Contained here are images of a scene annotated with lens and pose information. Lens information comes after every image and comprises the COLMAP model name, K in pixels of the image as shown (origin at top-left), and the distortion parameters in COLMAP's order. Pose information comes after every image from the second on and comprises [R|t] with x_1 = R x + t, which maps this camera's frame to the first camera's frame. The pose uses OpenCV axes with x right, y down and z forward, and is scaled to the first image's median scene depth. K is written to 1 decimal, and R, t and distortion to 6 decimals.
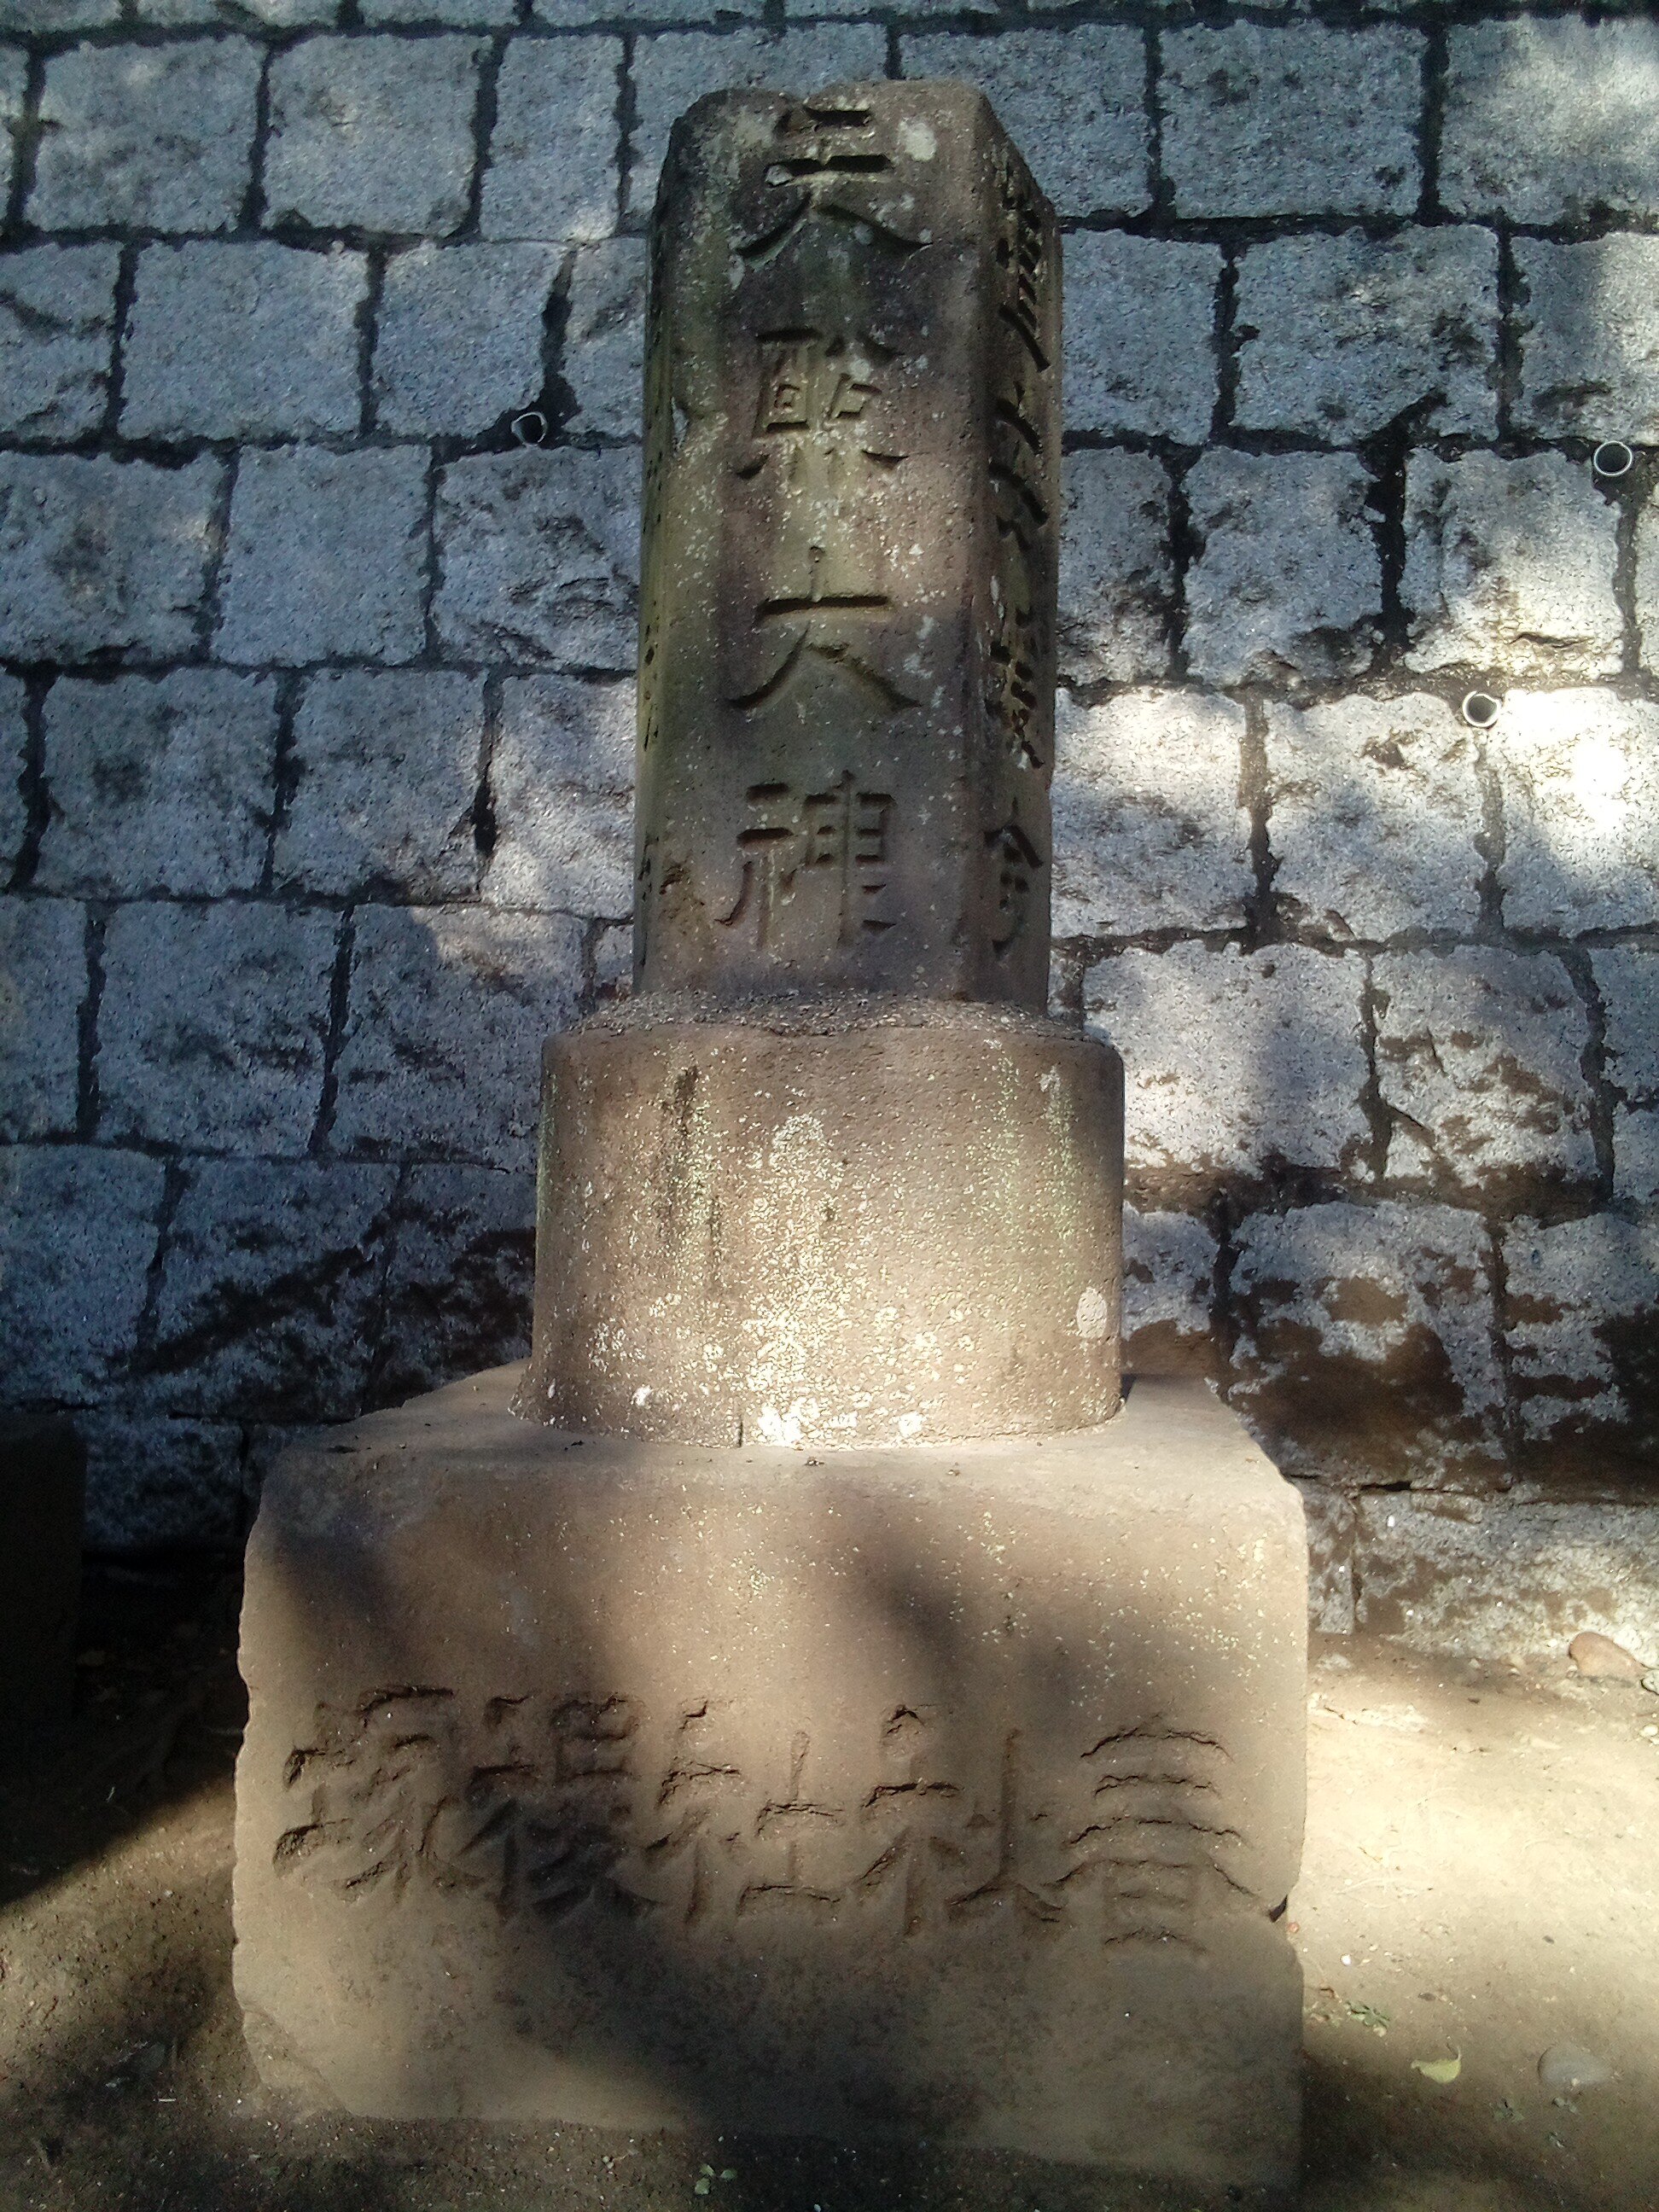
lens RADIAL K [[1816.6, 0, 831.8], [0, 1816.6, 1120.7], [0, 0, 1]] dist [0.049865, -0.076970]
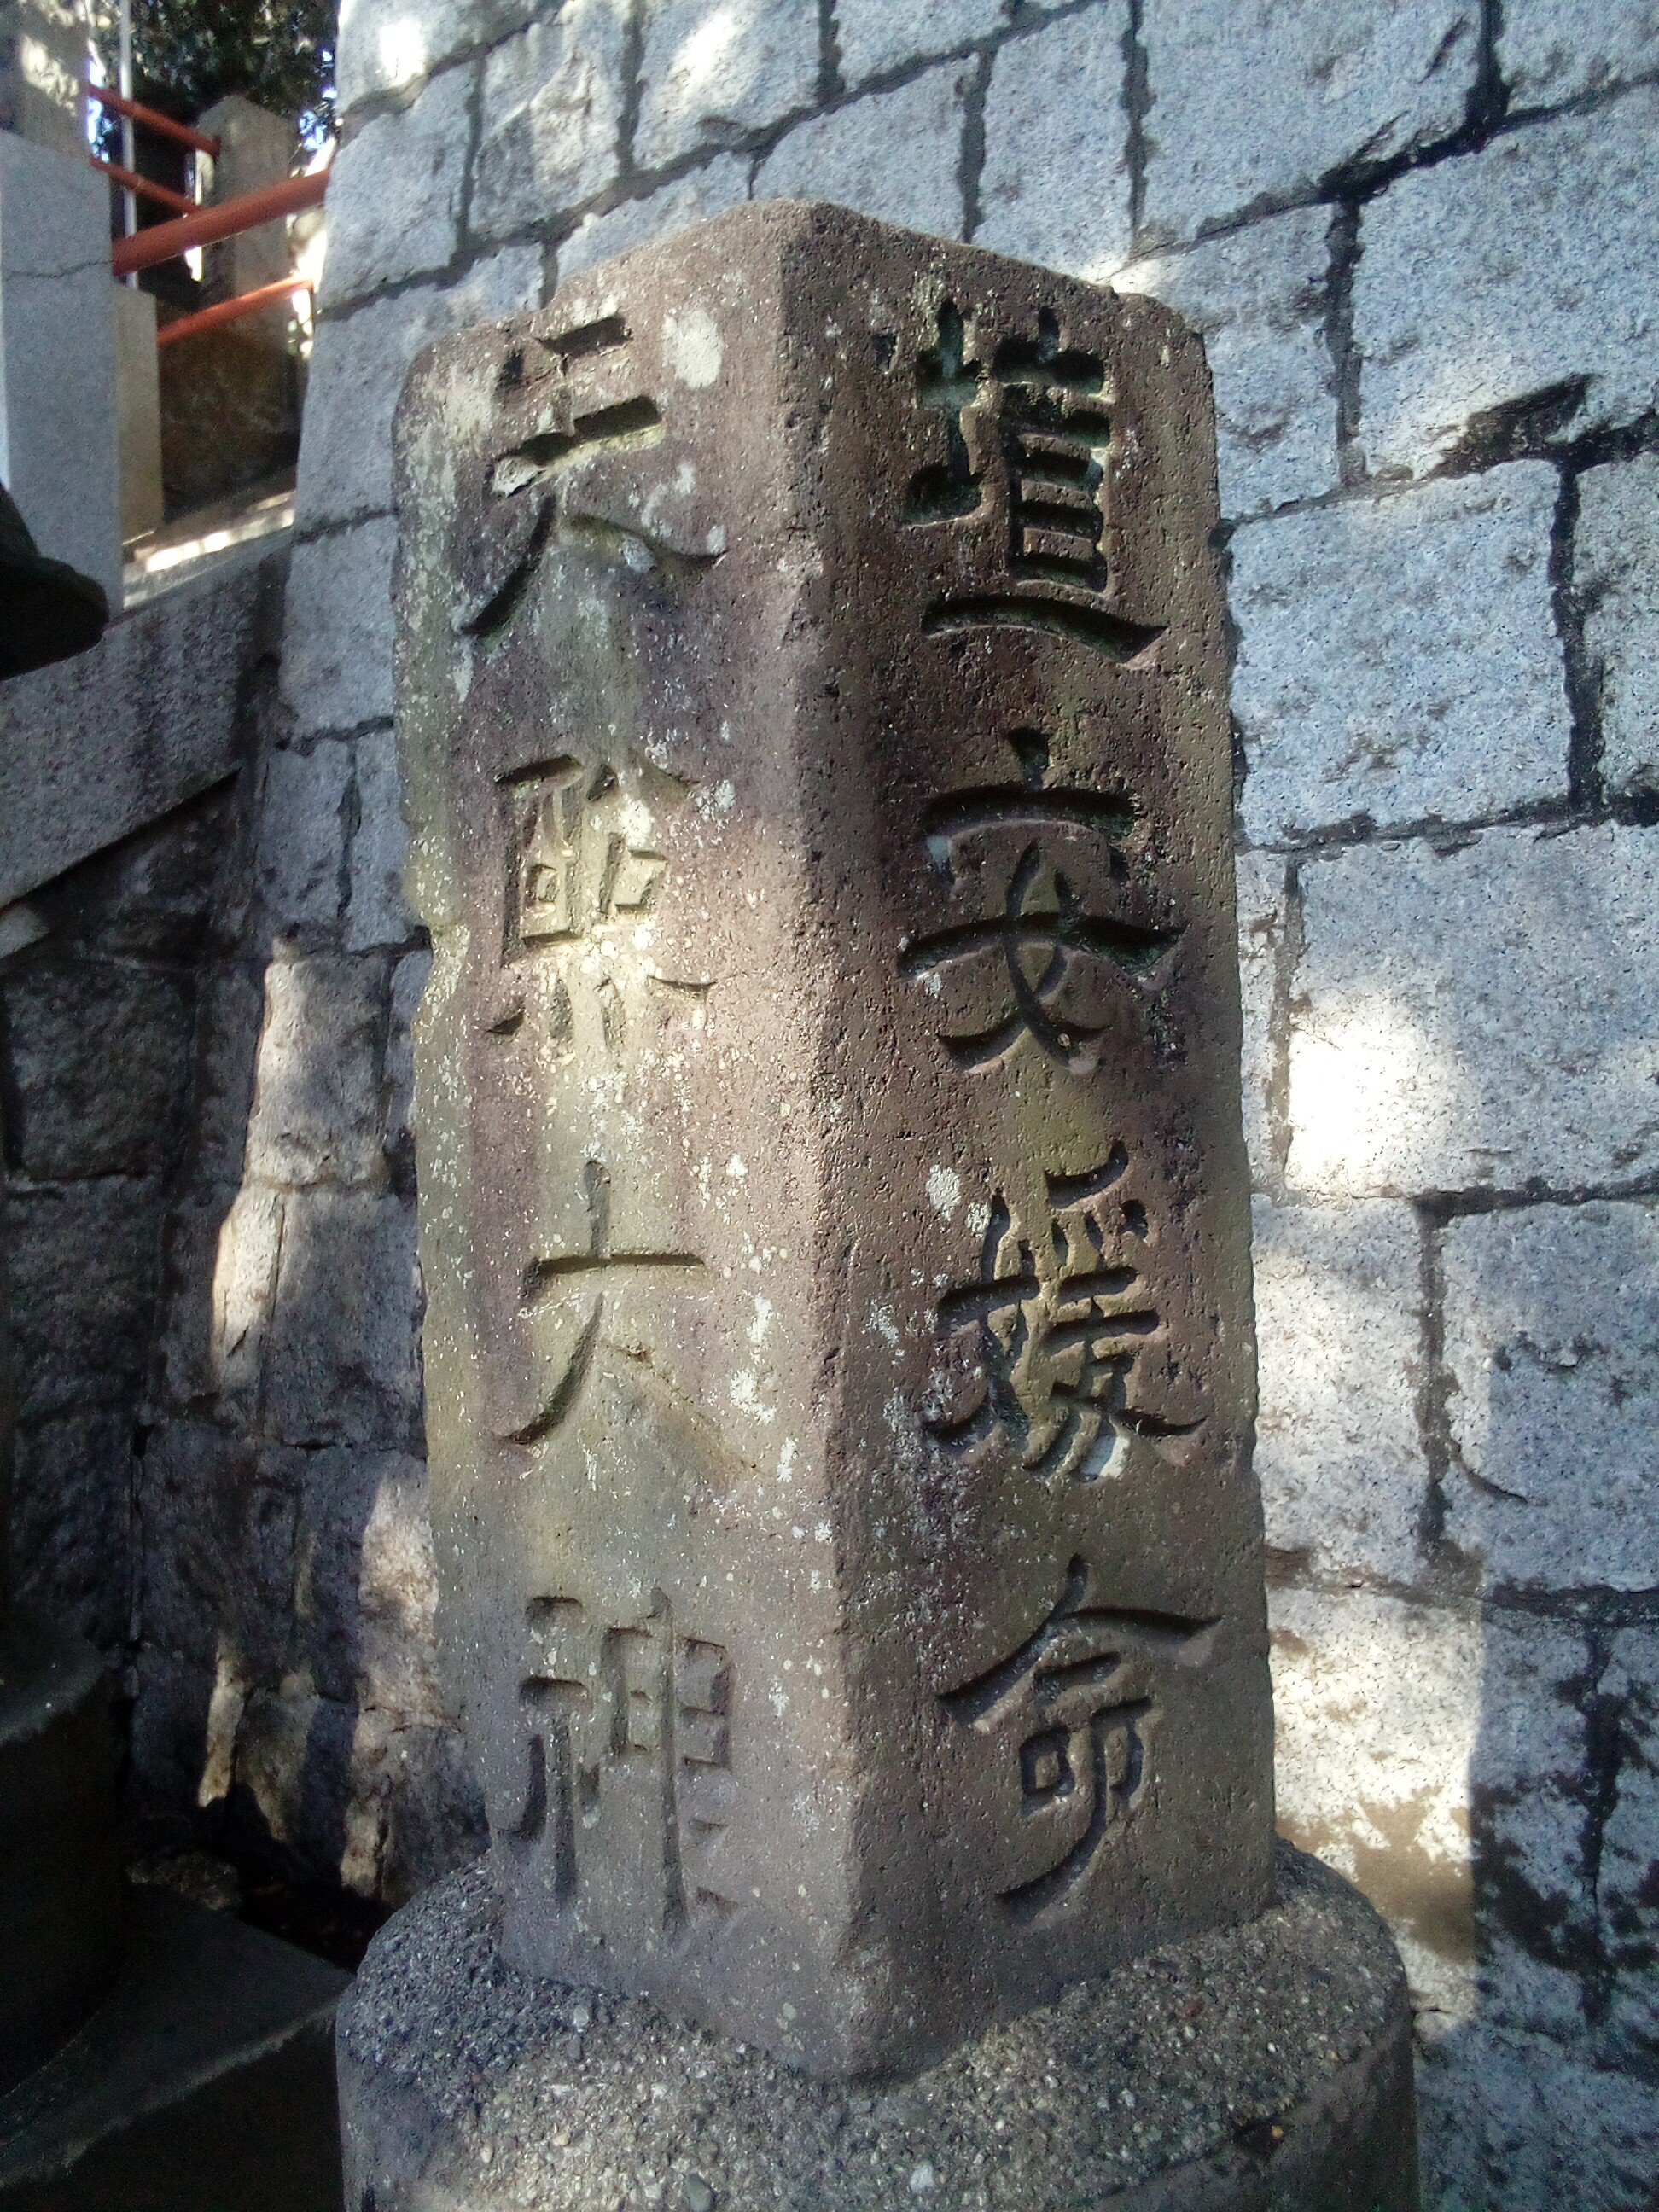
lens RADIAL K [[1816.6, 0, 831.8], [0, 1816.6, 1120.7], [0, 0, 1]] dist [0.049865, -0.076970]
pose [[0.851872, -0.058327, -0.520491, 0.167075], [0.079209, 0.996696, 0.017948, -0.167862], [0.517725, -0.056518, 0.853678, 0.294476]]
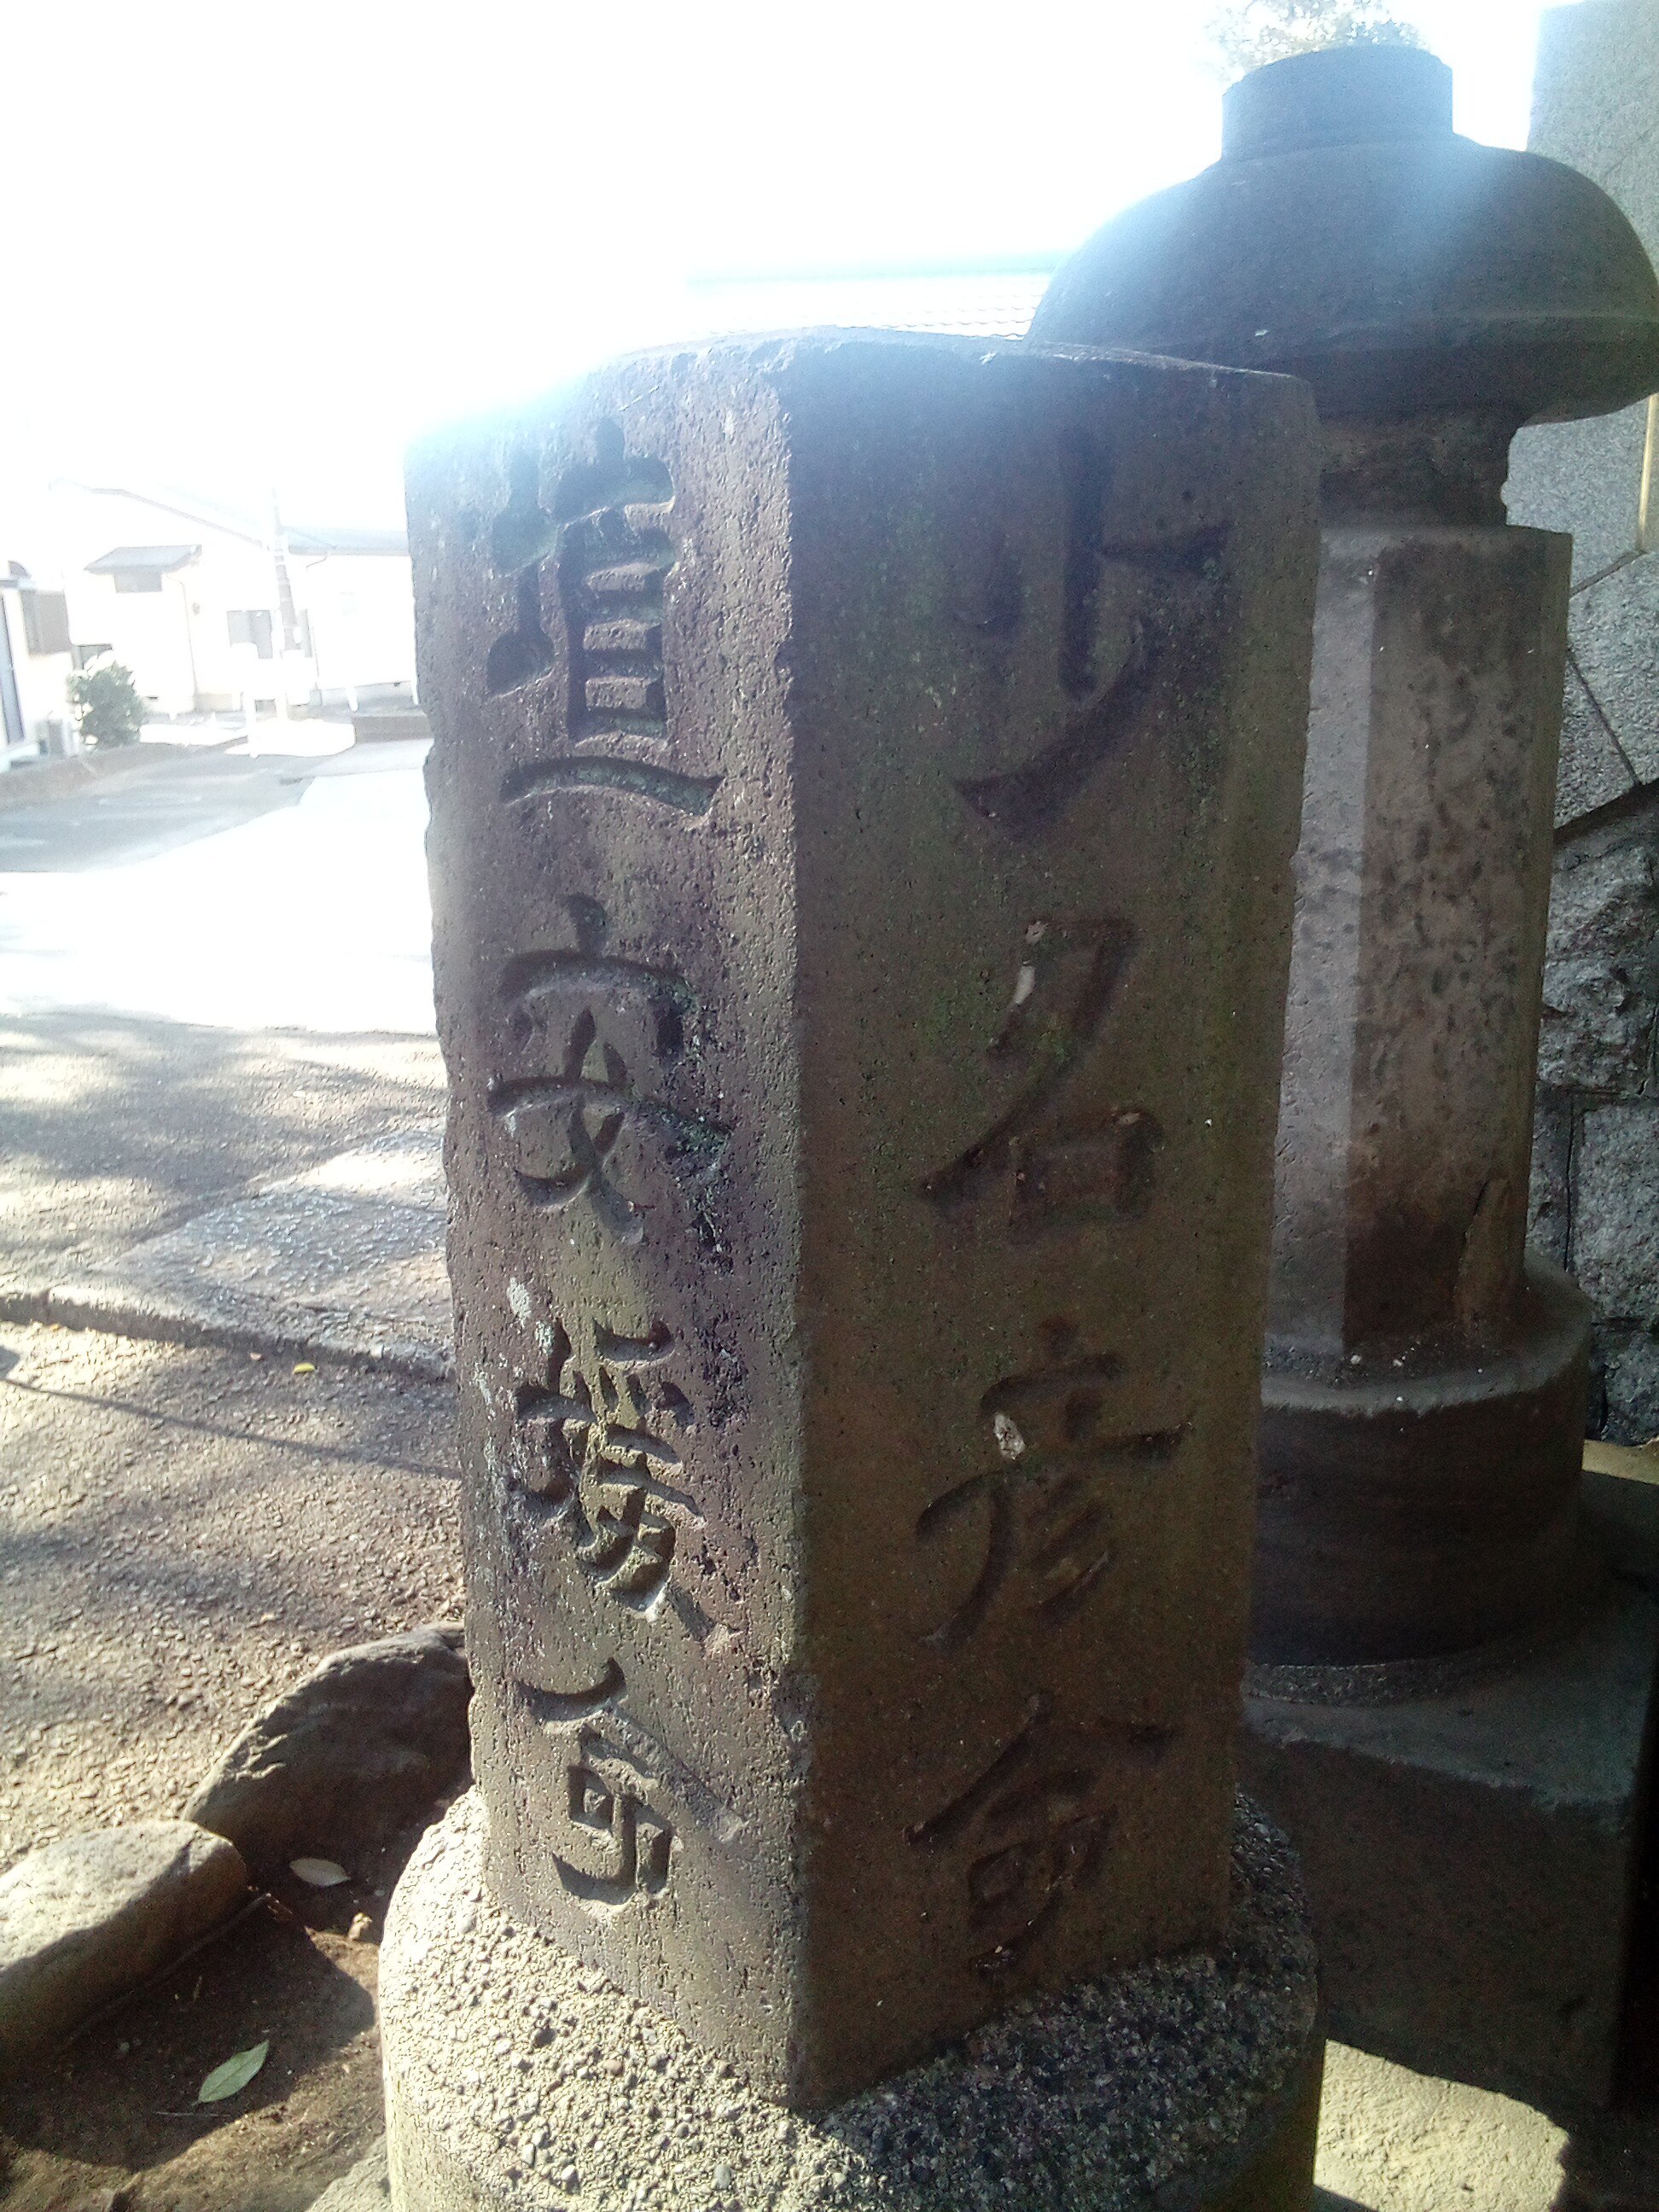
lens RADIAL K [[1860.4, 0, 829.5], [0, 1860.4, 1106.0], [0, 0, 1]] dist [0.052374, -0.074214]
pose [[-0.332938, 0.224905, -0.915735, 0.296354], [0.030414, 0.973195, 0.227960, -0.249512], [0.942458, 0.048045, -0.330854, 0.668273]]
